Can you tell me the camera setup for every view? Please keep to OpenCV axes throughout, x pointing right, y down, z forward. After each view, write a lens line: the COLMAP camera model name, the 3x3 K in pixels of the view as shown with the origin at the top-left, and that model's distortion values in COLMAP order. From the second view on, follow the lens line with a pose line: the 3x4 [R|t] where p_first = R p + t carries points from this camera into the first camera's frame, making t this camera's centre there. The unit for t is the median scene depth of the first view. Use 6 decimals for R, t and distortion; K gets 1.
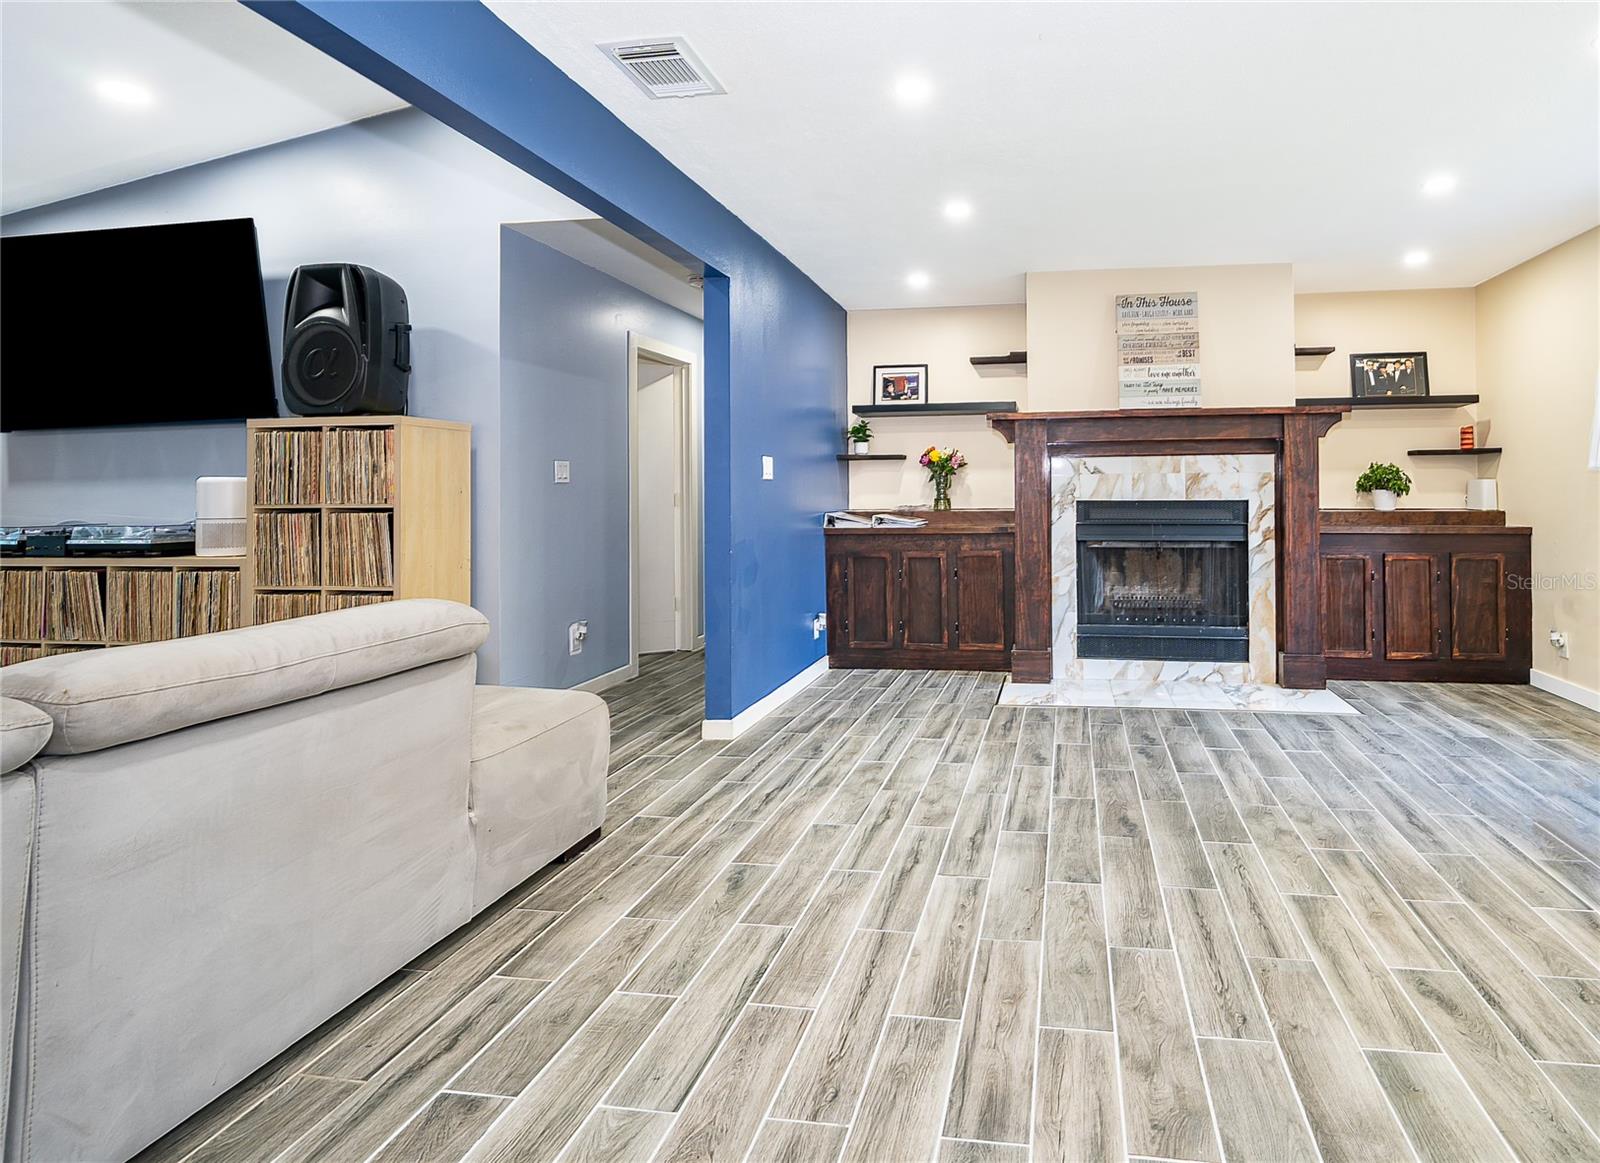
lens RADIAL K [[783.0, 0, 960.4], [0, 783.0, 479.6], [0, 0, 1]] dist [0.001381, -0.001285]
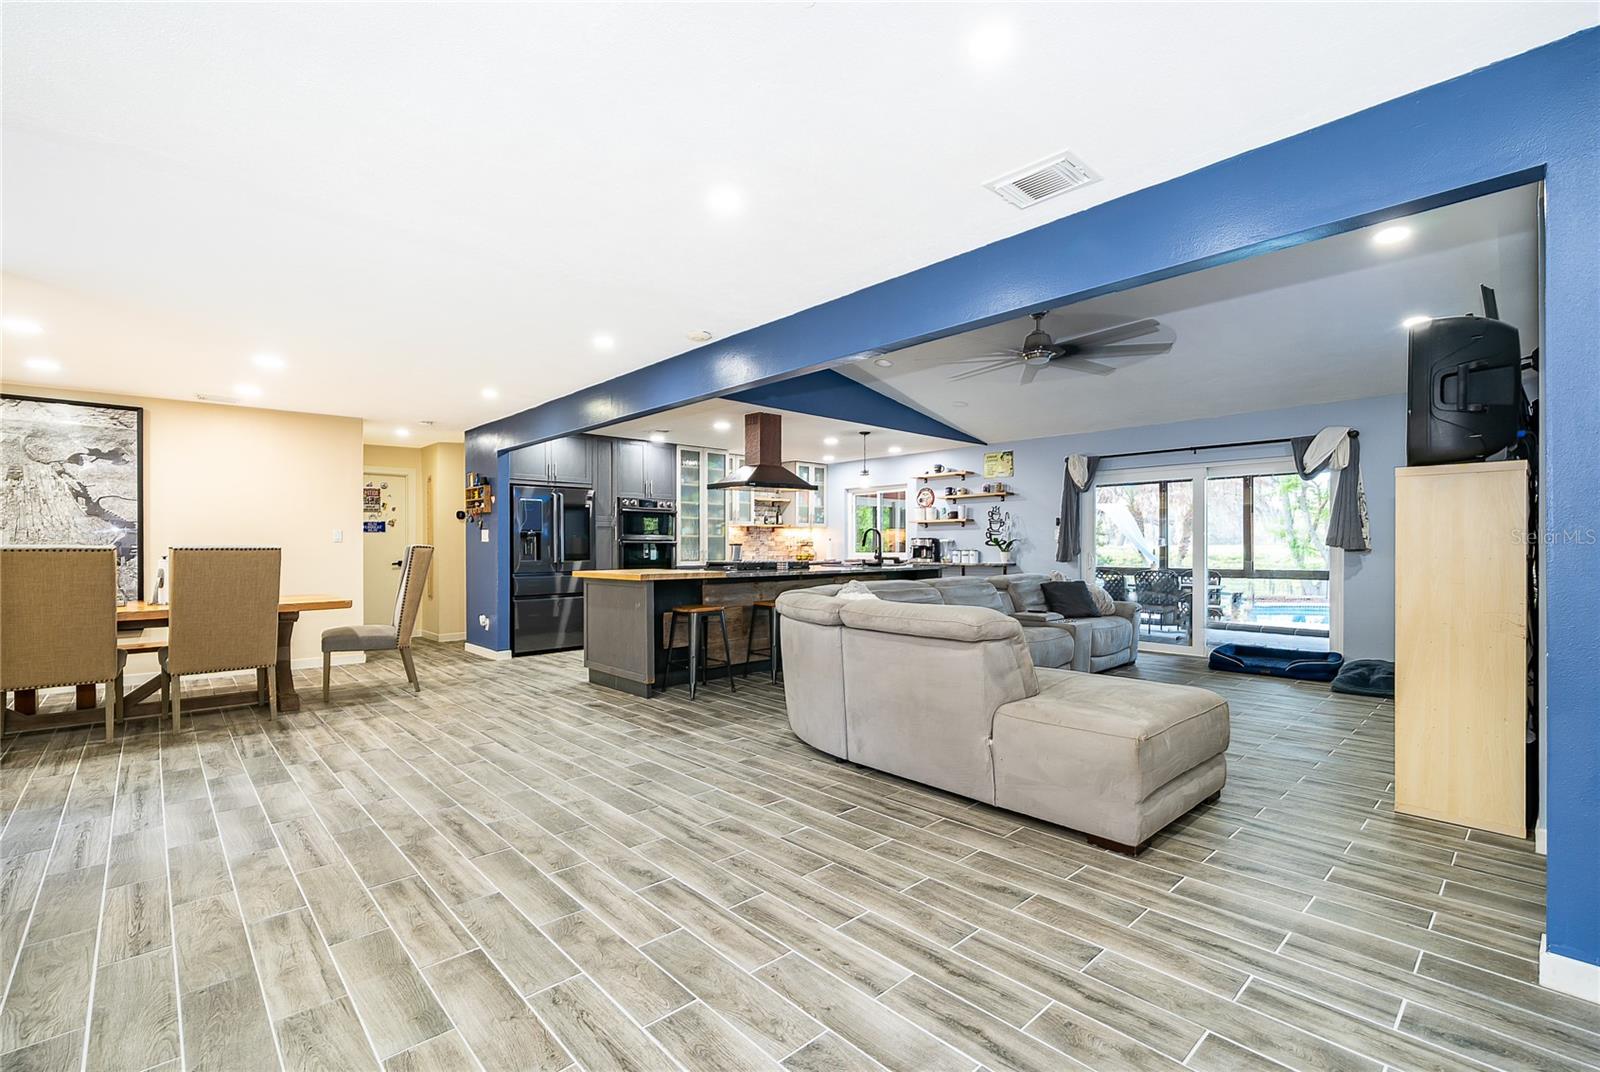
lens RADIAL K [[692.5, 0, 798.3], [0, 692.5, 550.8], [0, 0, 1]] dist [-0.005848, 0.001064]
pose [[-0.631782, 0.016409, -0.774972, 0.436332], [0.023179, 0.999729, 0.002271, 0.006231], [0.774799, -0.016528, -0.631991, 0.920814]]
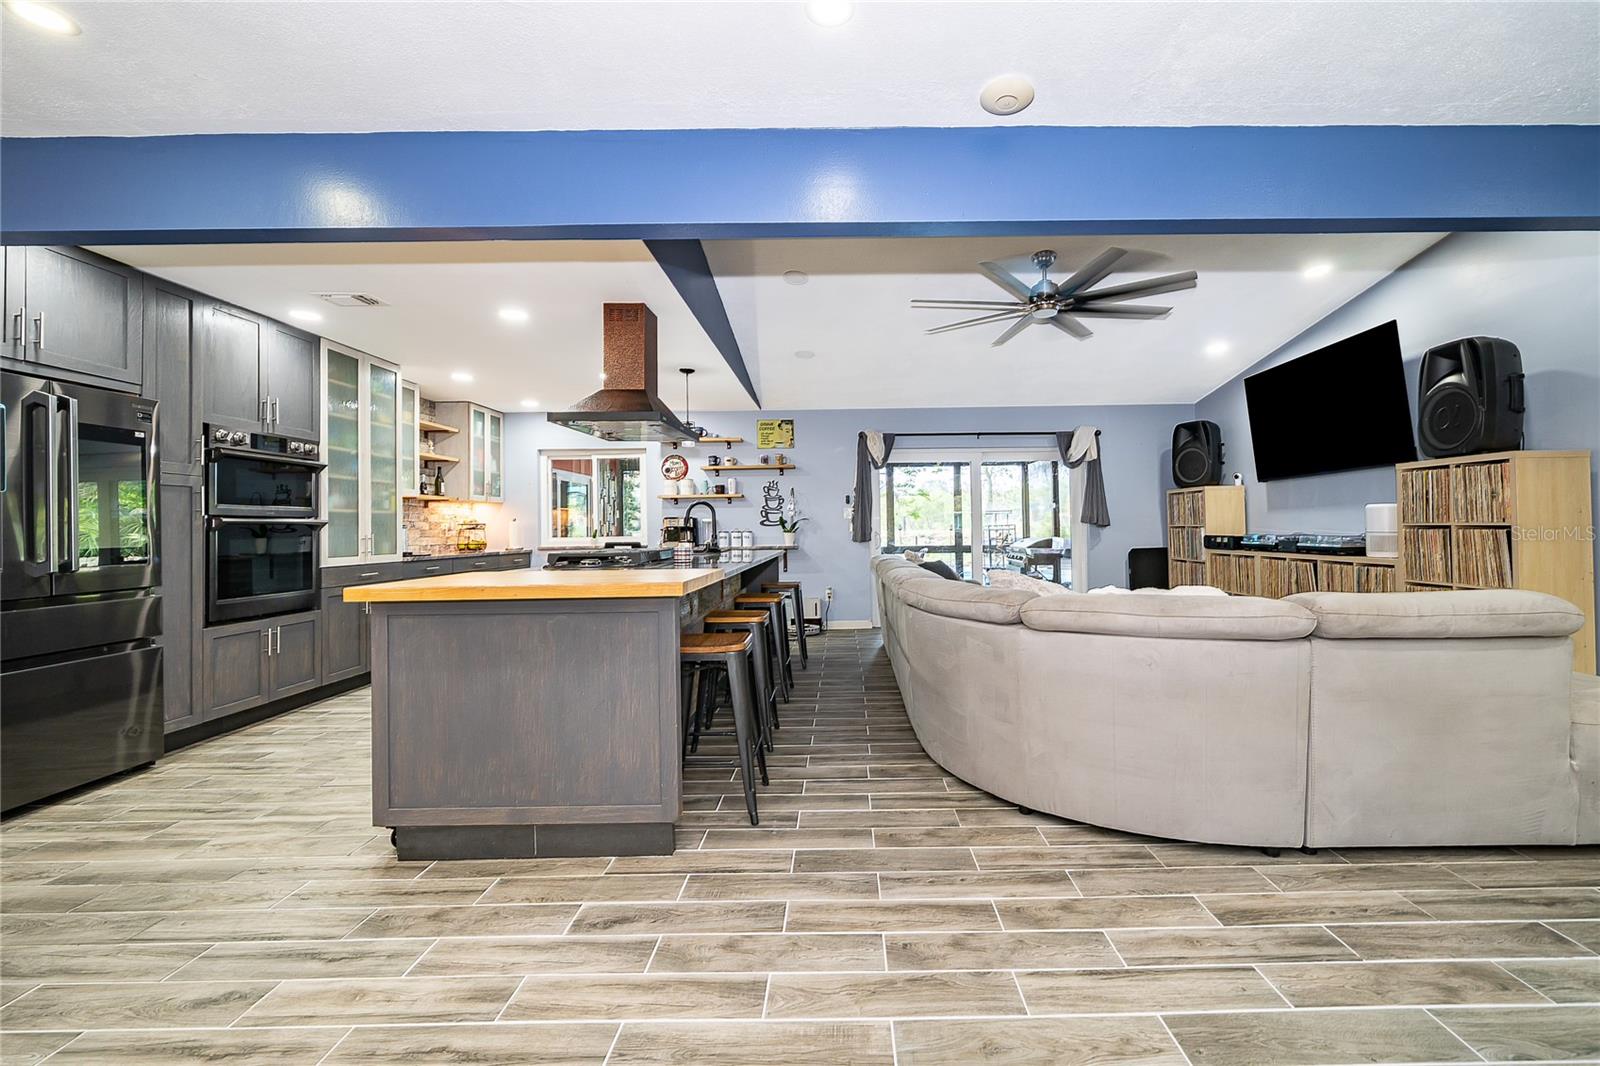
lens RADIAL K [[668.9, 0, 843.0], [0, 668.9, 516.2], [0, 0, 1]] dist [-0.002152, -0.000159]
pose [[0.138962, -0.008211, -0.990264, 0.171272], [0.029699, 0.999550, -0.004121, -0.005253], [0.989852, -0.028837, 0.139143, -0.188996]]
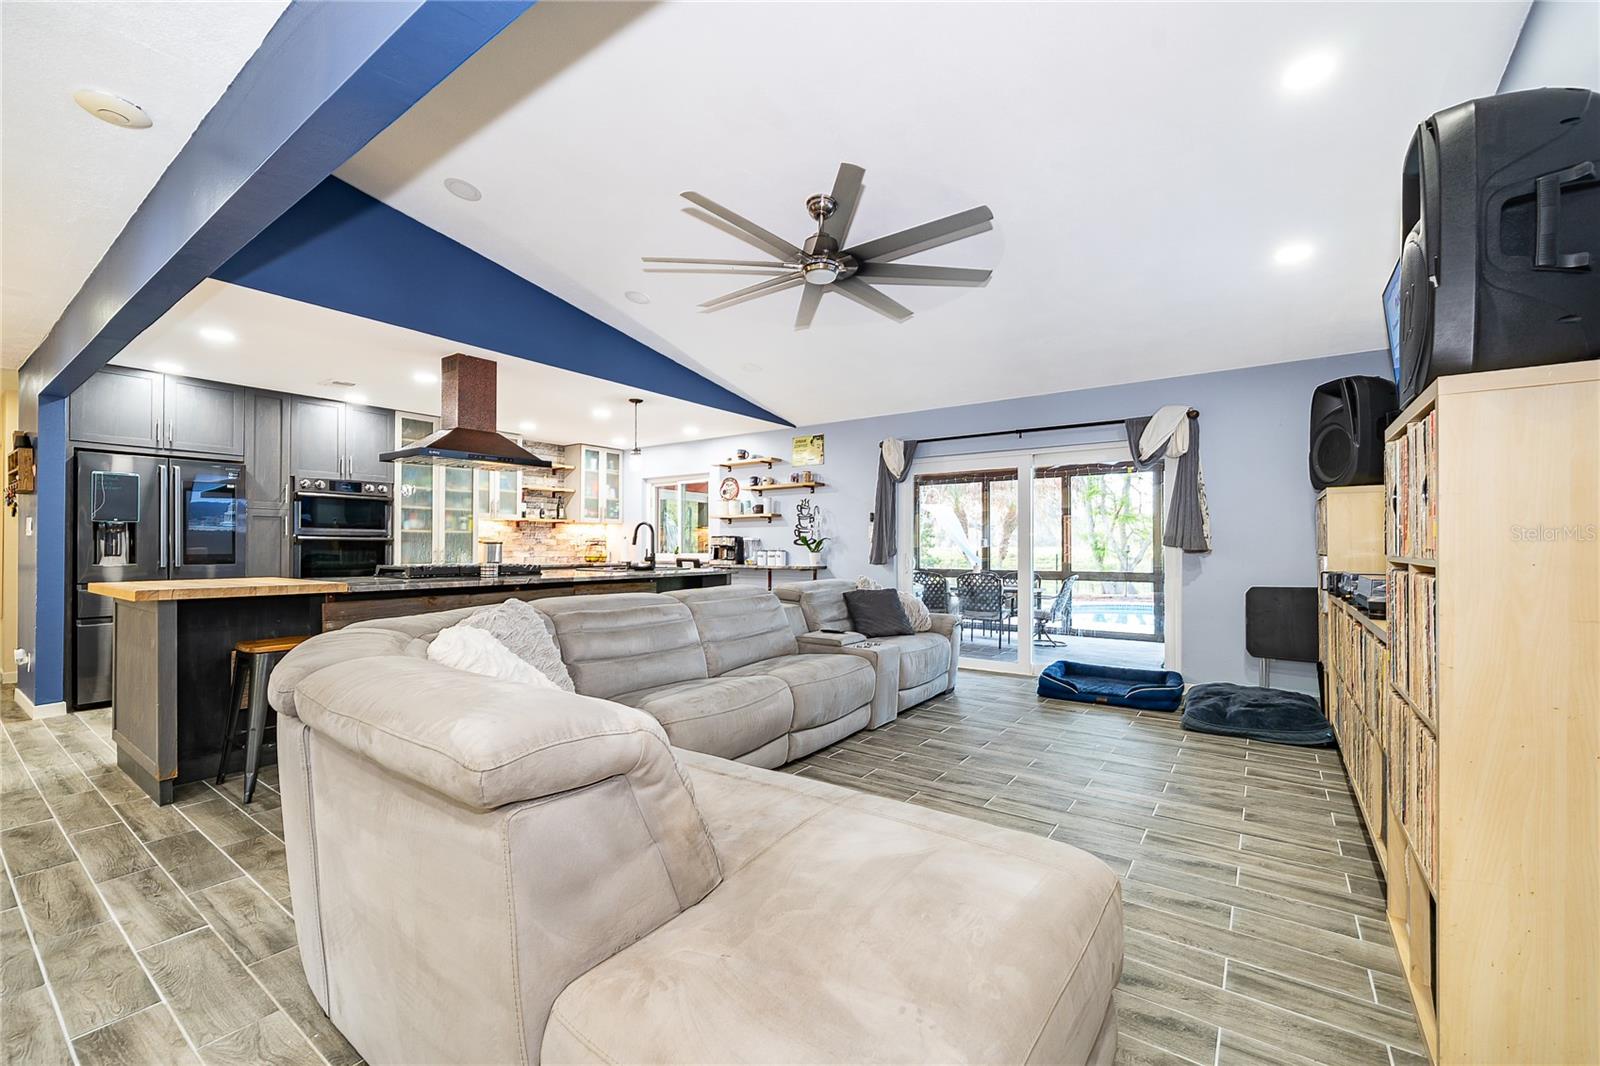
lens RADIAL K [[645.8, 0, 791.2], [0, 645.8, 550.4], [0, 0, 1]] dist [-0.004948, 0.001960]
pose [[-0.470174, 0.014264, -0.882459, -0.171803], [0.020557, 0.999775, 0.005208, 0.015063], [0.882334, -0.015692, -0.470361, 0.794992]]
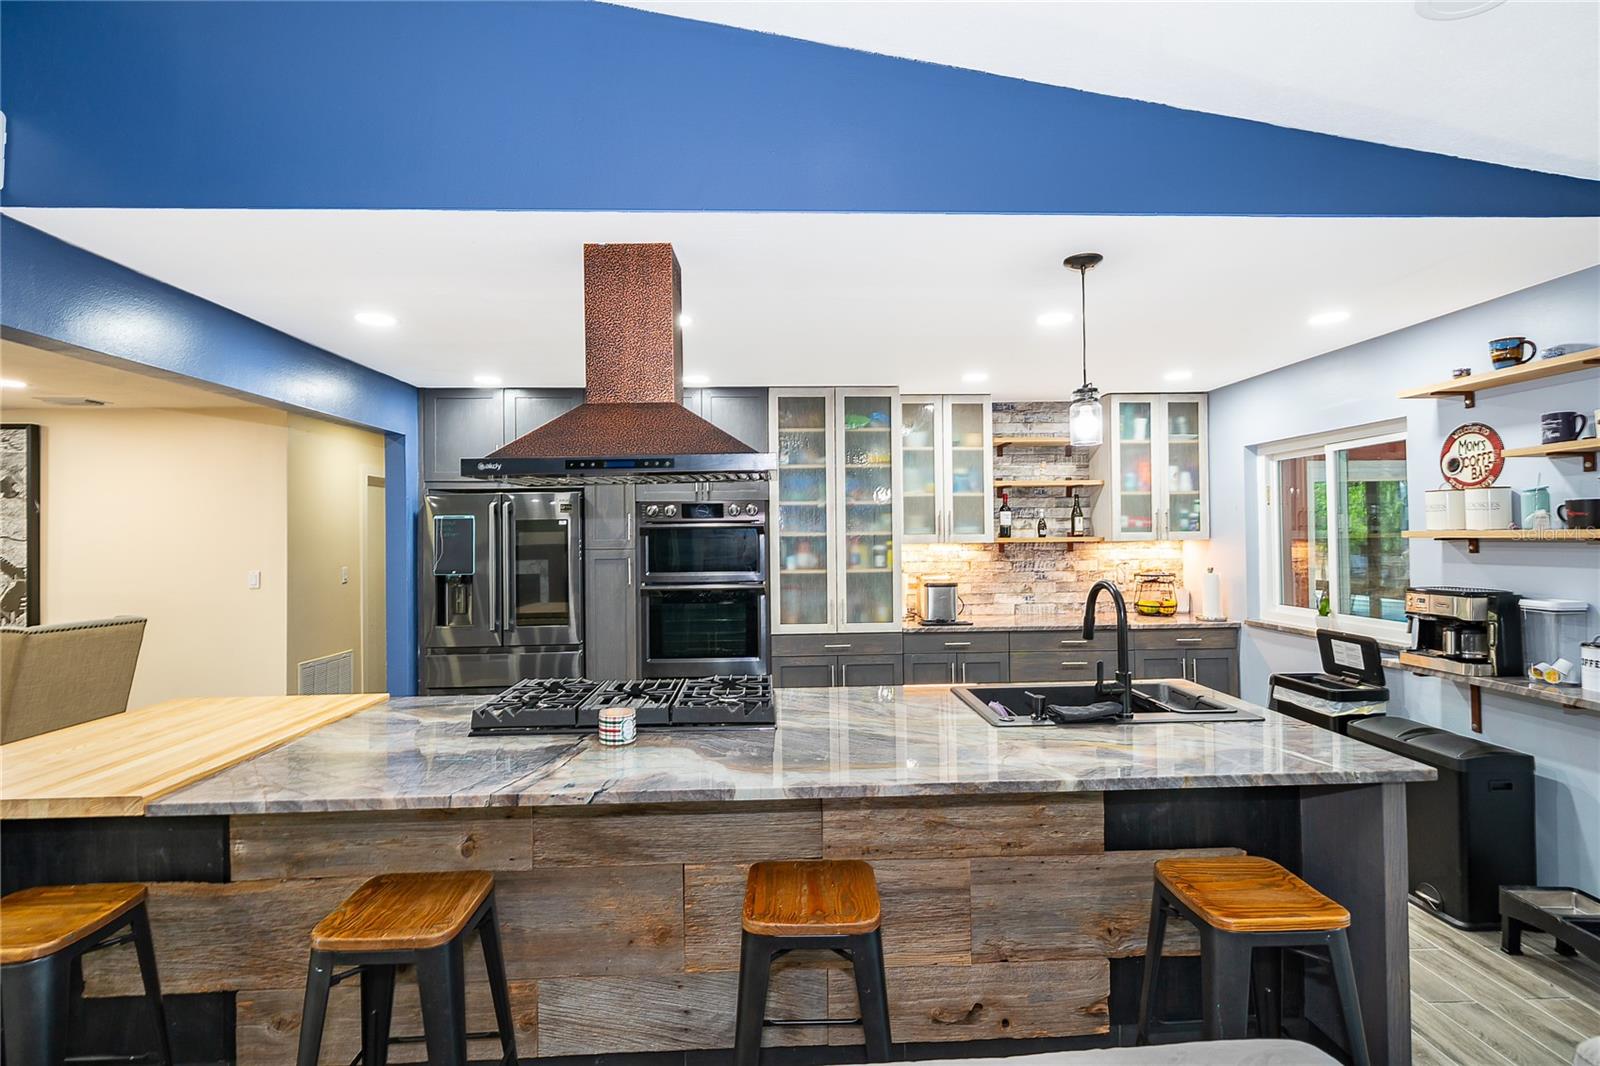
lens RADIAL K [[750.8, 0, 809.8], [0, 750.8, 520.2], [0, 0, 1]] dist [0.001872, -0.000334]
pose [[-0.983622, 0.019458, -0.179188, -1.051126], [0.026253, 0.999020, -0.035625, -0.095350], [0.178319, -0.039746, -0.983170, 0.337367]]
